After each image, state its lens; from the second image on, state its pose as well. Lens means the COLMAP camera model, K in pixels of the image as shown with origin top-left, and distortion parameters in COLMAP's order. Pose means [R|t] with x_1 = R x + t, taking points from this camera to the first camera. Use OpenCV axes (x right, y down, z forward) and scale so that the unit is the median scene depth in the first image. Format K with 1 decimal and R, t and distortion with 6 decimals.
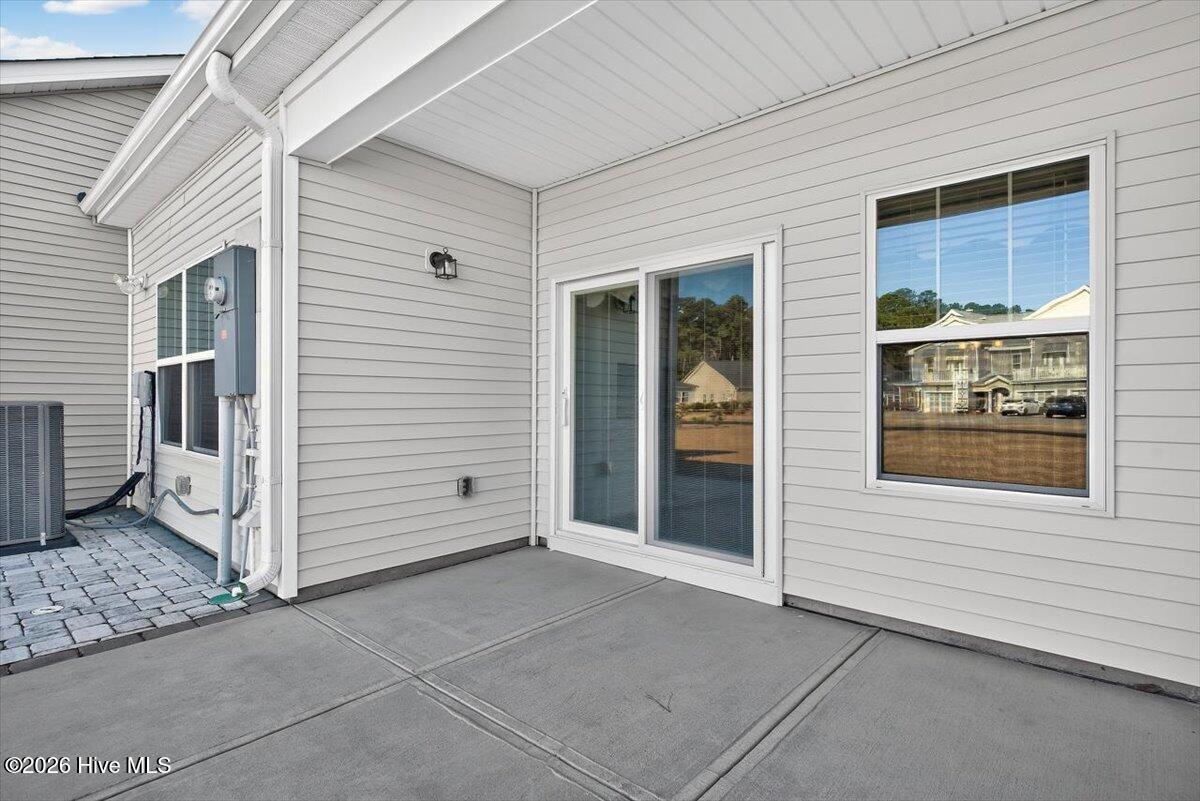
lens RADIAL K [[563.9, 0, 606.2], [0, 563.9, 405.6], [0, 0, 1]] dist [-0.005813, -0.001265]
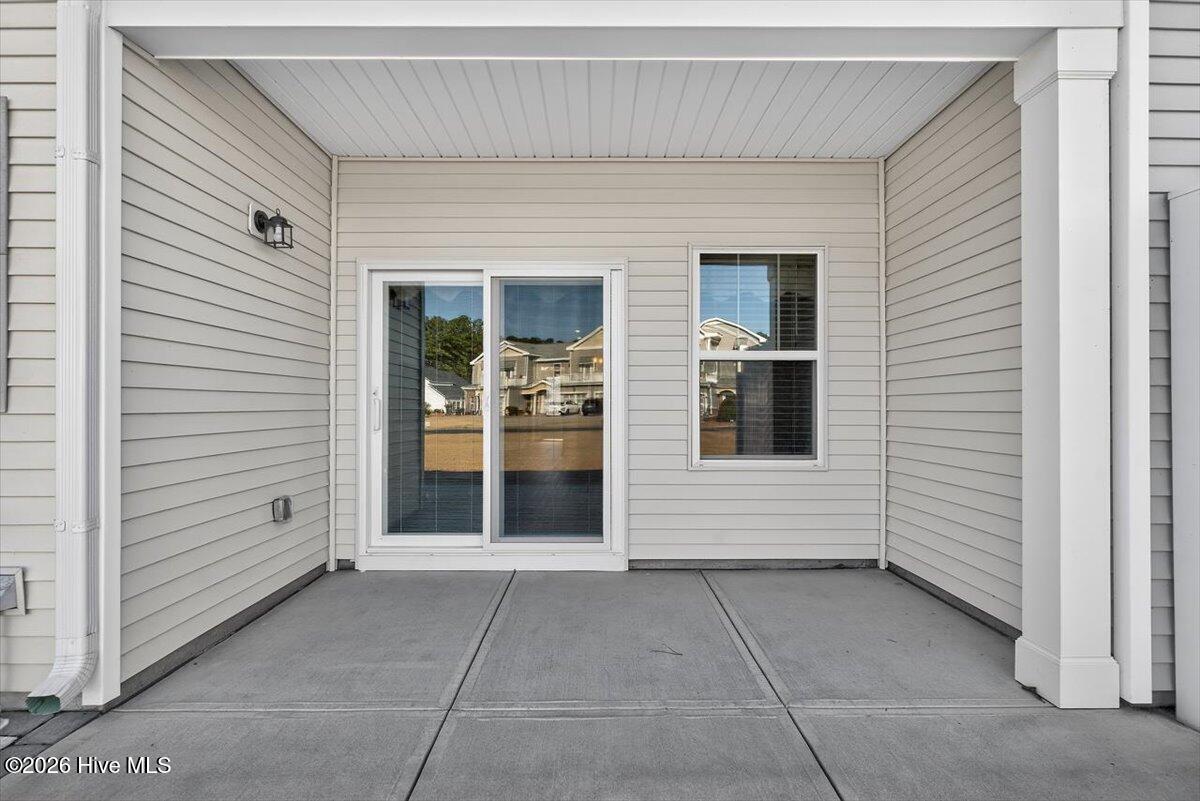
lens RADIAL K [[563.9, 0, 601.0], [0, 563.9, 406.0], [0, 0, 1]] dist [-0.005813, -0.001265]
pose [[0.755194, -0.006156, 0.655473, -0.505981], [0.007316, 0.999973, 0.000962, -0.000338], [-0.655461, 0.004069, 0.755218, 0.114753]]
